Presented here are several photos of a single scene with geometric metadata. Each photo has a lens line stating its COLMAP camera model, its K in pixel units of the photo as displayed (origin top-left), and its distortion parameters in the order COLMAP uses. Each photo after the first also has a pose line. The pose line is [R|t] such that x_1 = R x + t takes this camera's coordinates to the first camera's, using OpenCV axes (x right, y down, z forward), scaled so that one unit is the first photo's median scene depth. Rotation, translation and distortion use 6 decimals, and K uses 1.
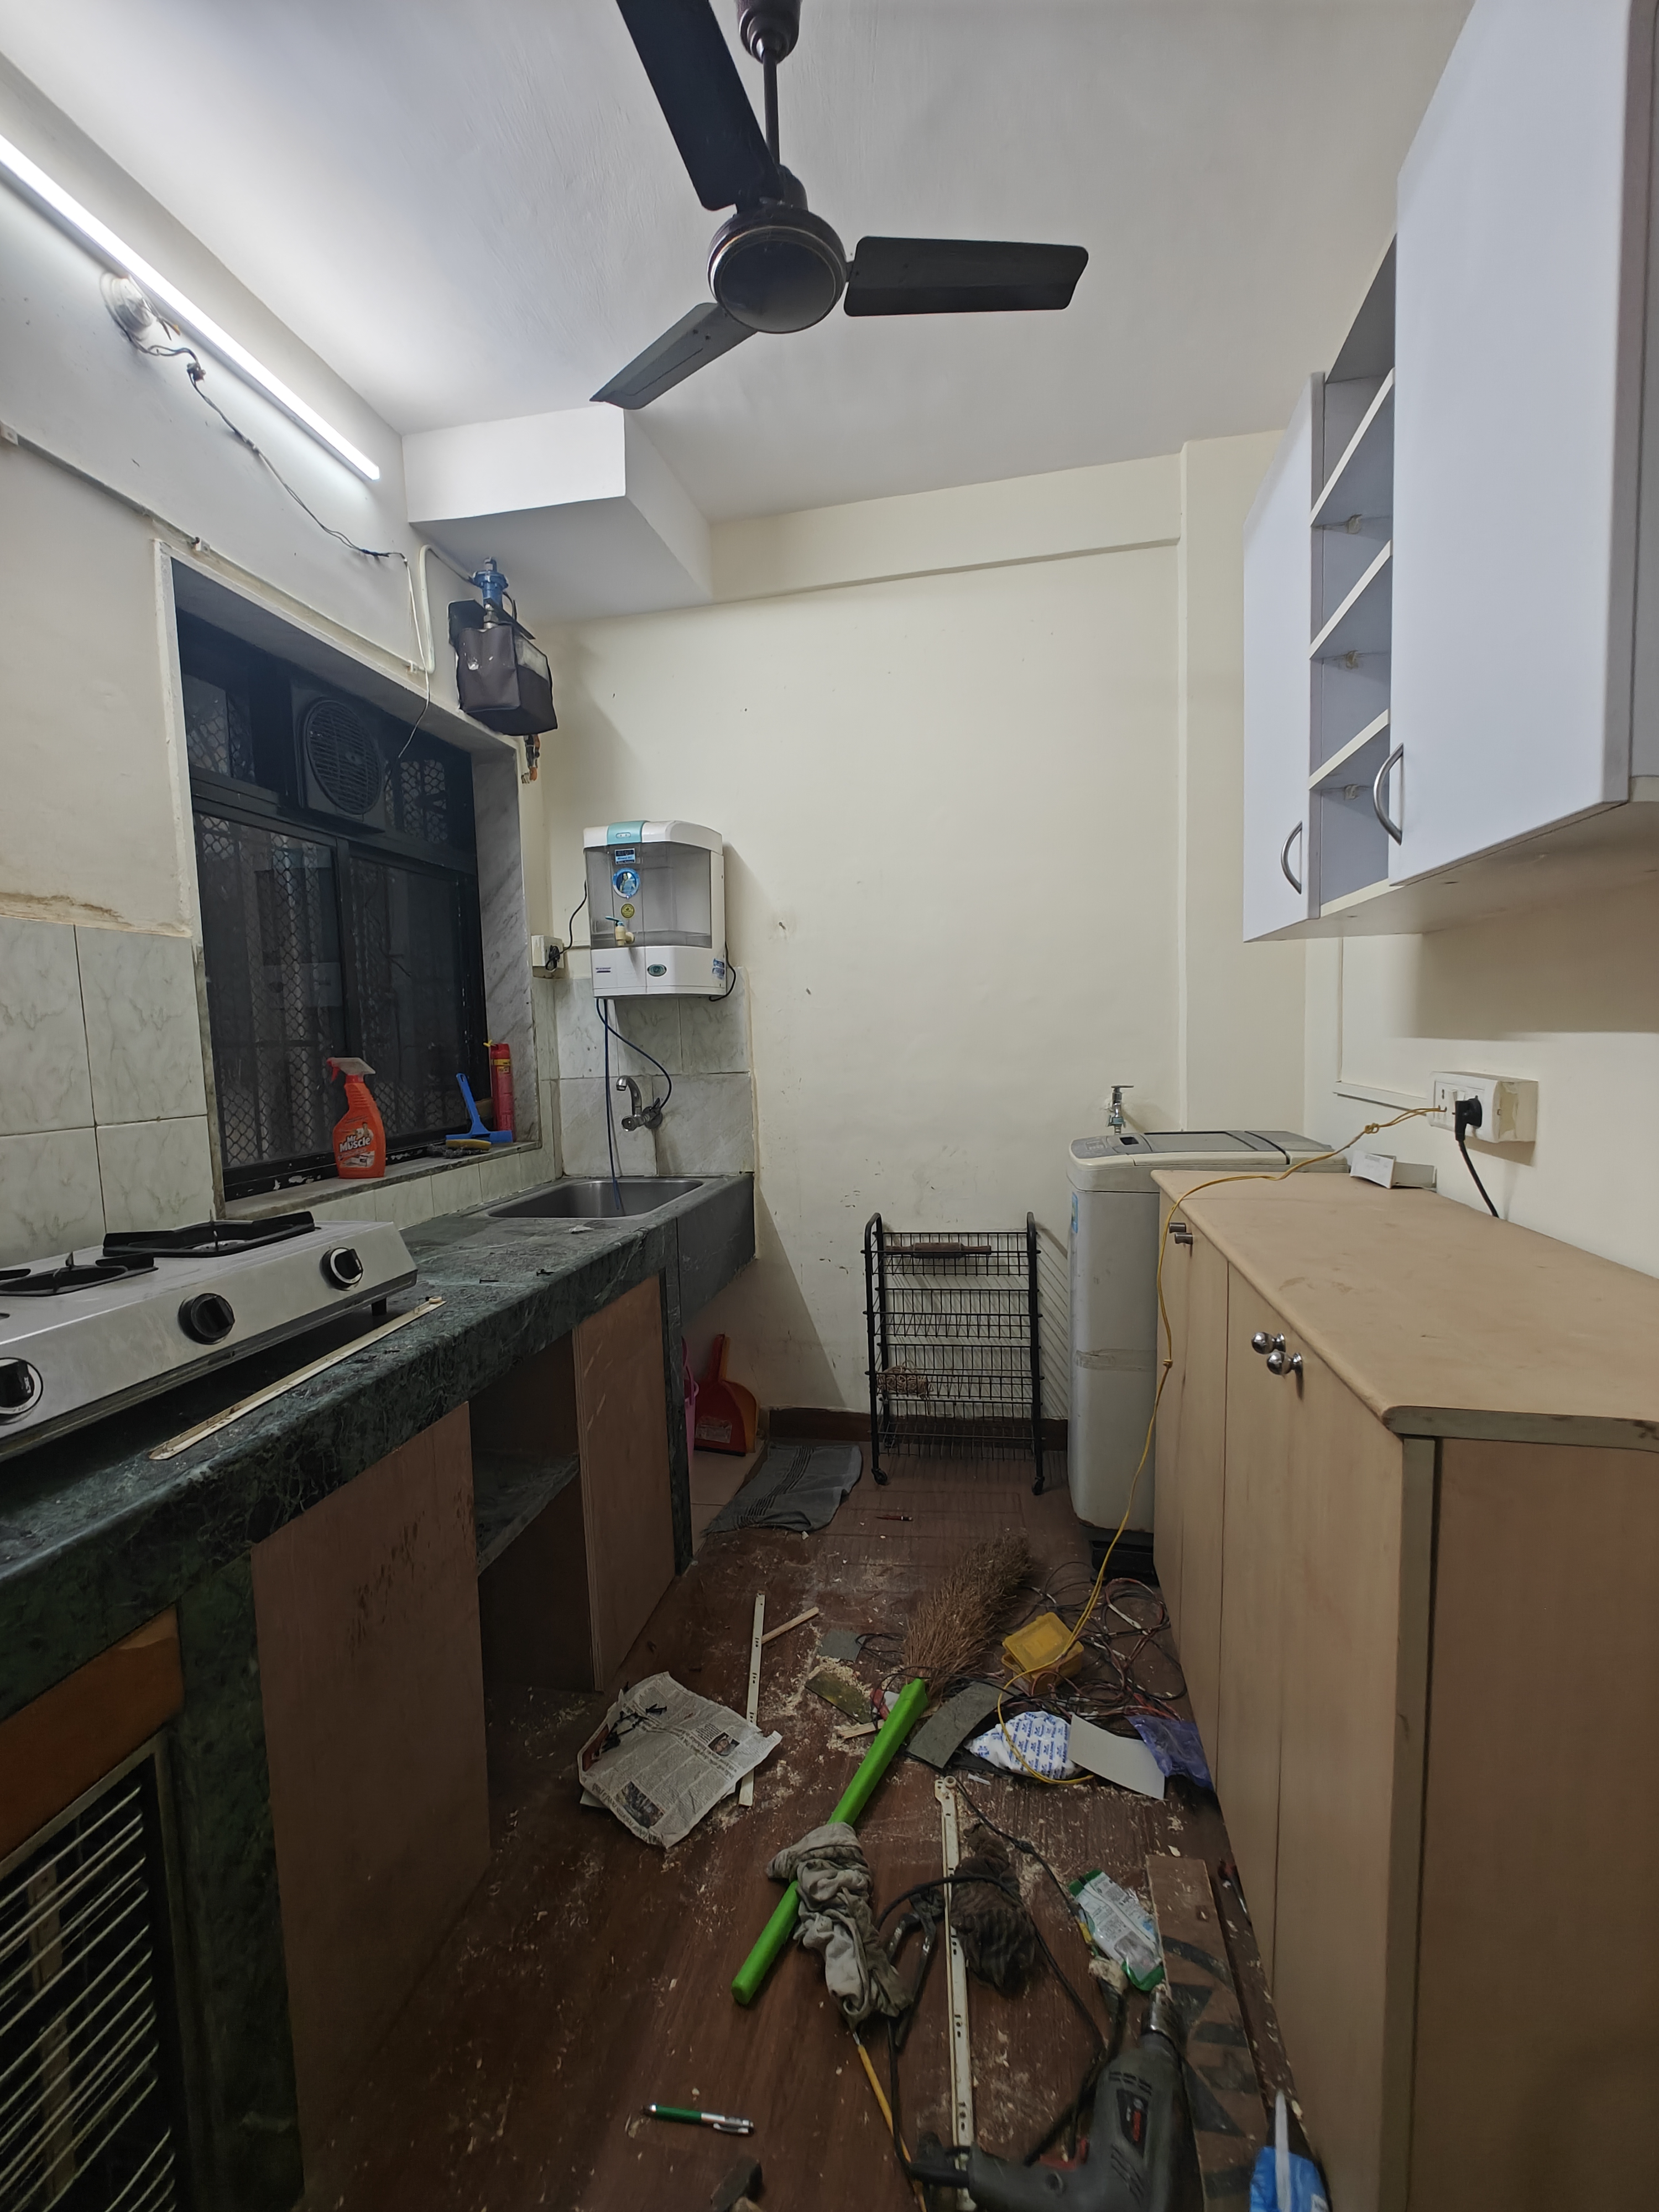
lens RADIAL K [[940.8, 0, 829.5], [0, 940.8, 1106.0], [0, 0, 1]] dist [0.001960, 0.000411]
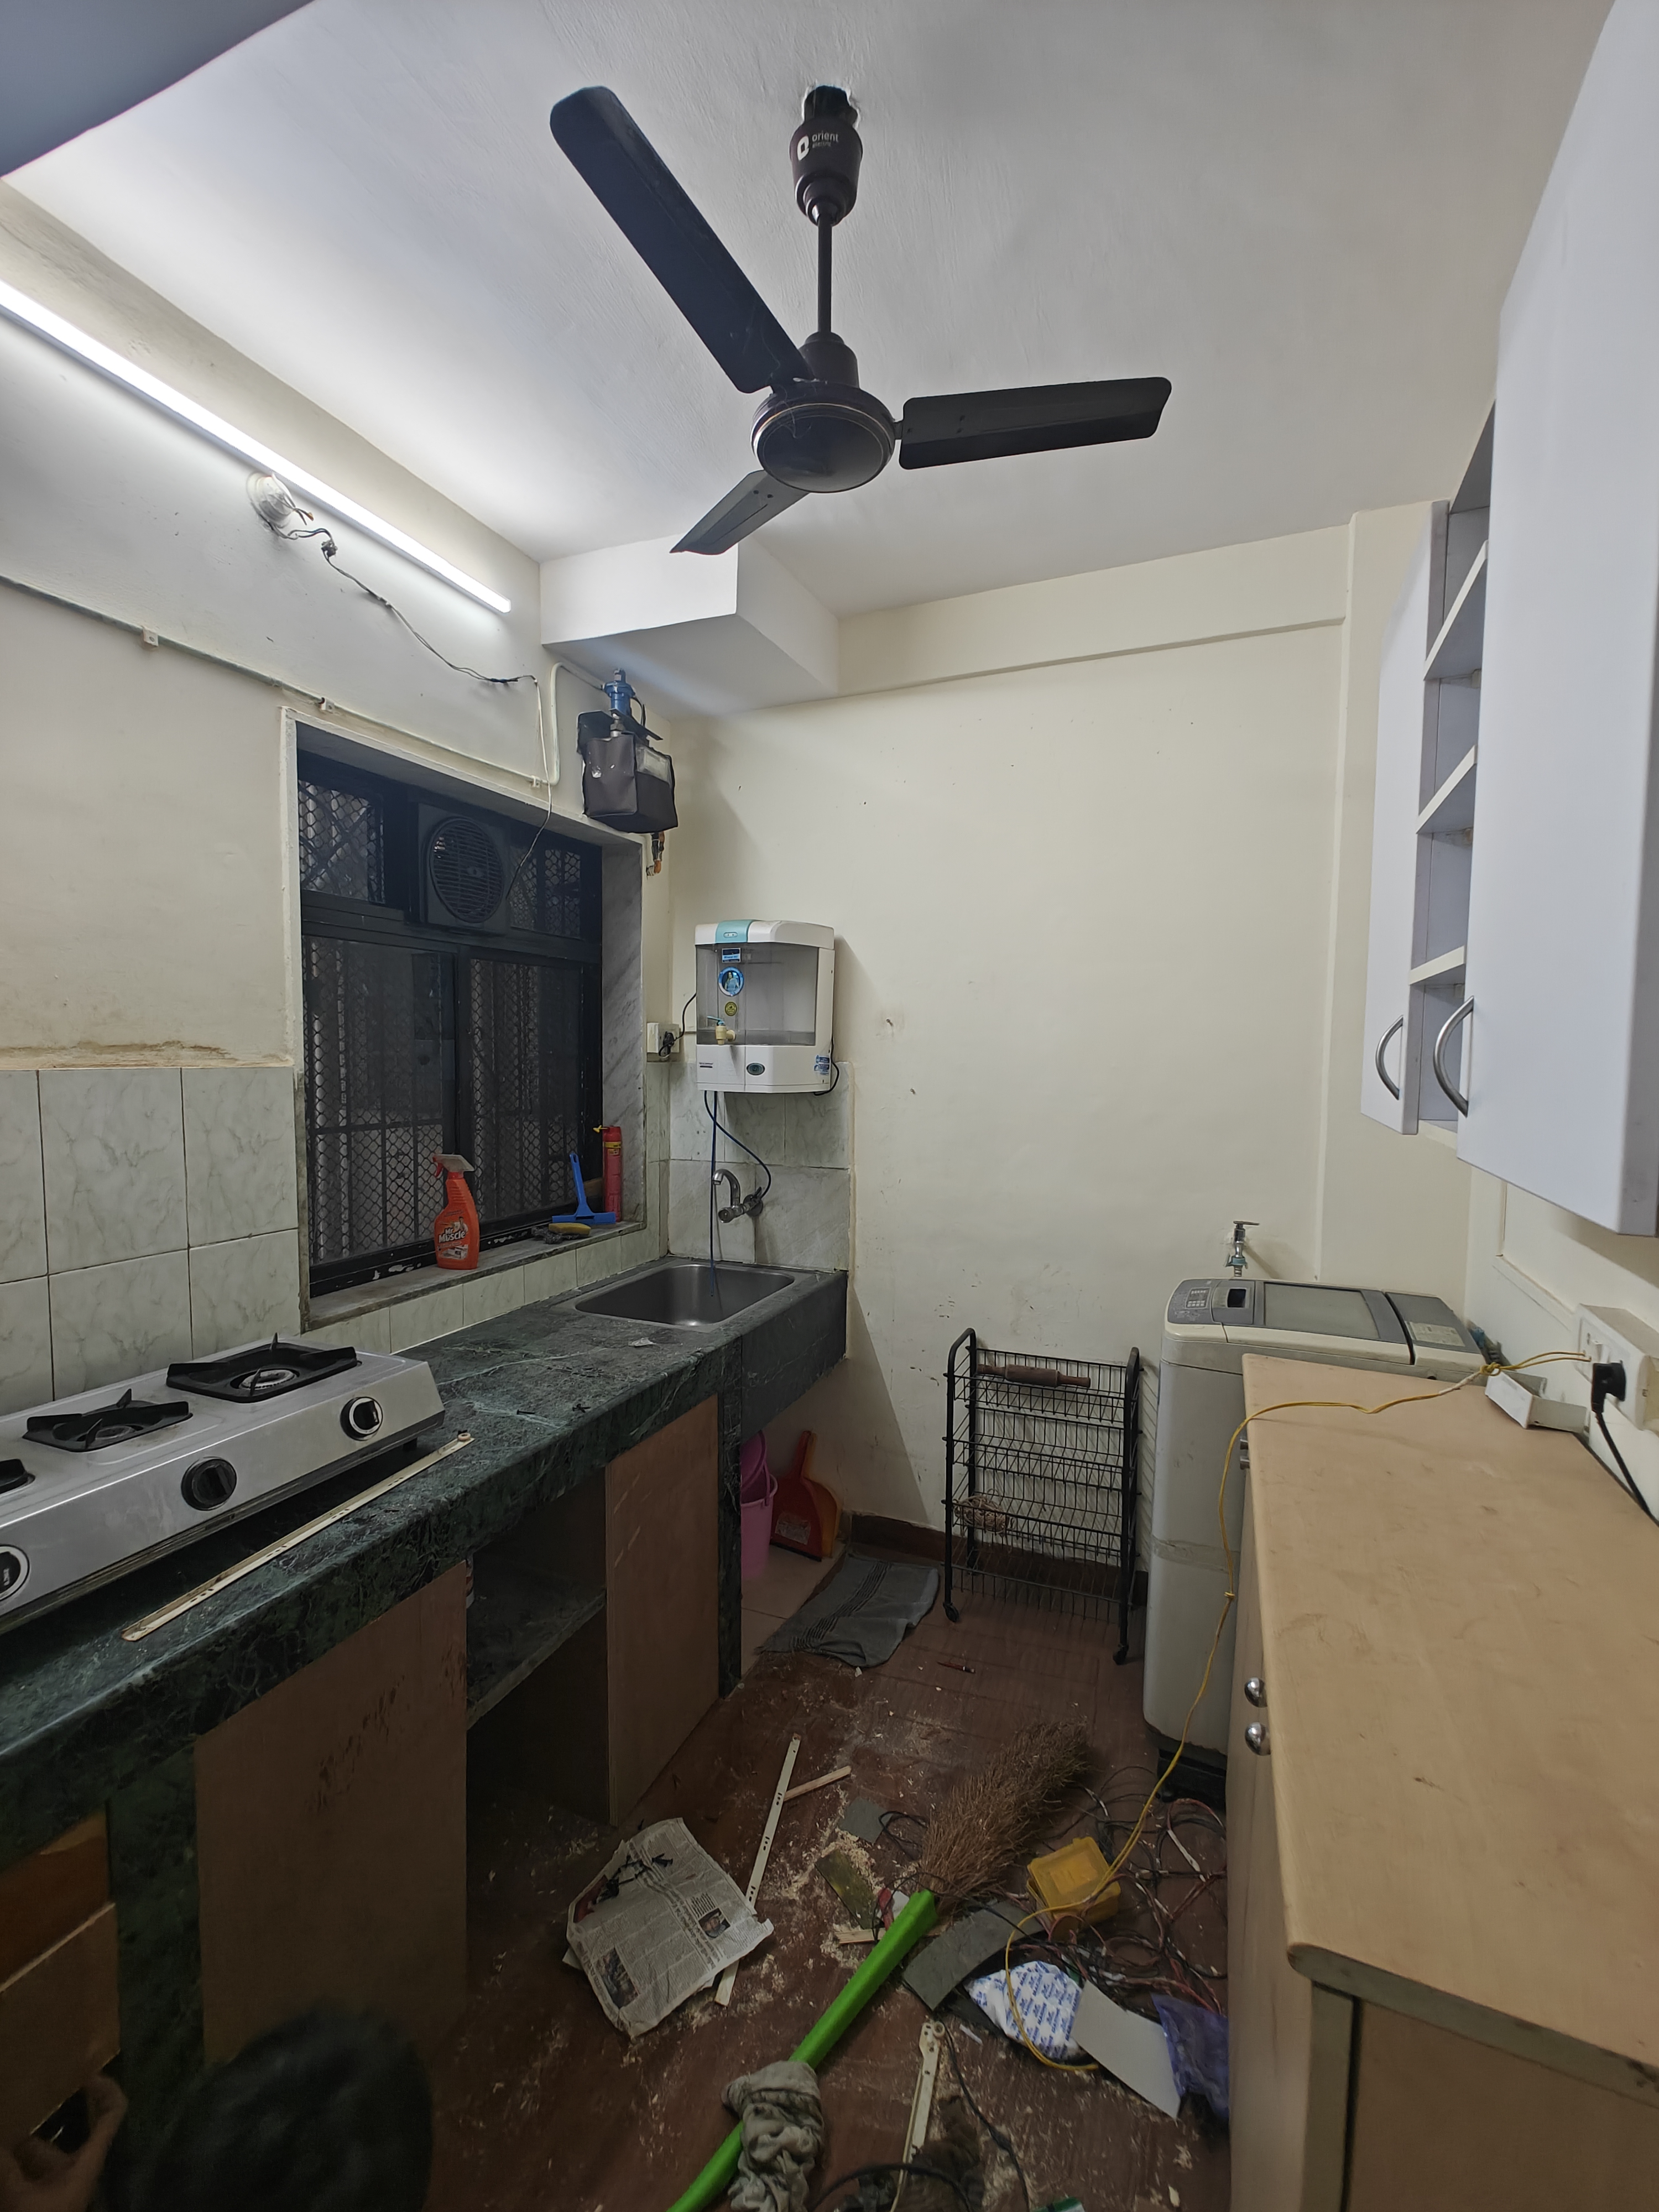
lens RADIAL K [[940.8, 0, 829.5], [0, 940.8, 1106.0], [0, 0, 1]] dist [0.001960, 0.000411]
pose [[0.978215, 0.056850, -0.199656, 0.139066], [-0.059021, 0.998245, -0.004934, -0.153240], [0.199025, 0.016610, 0.979854, 0.054096]]
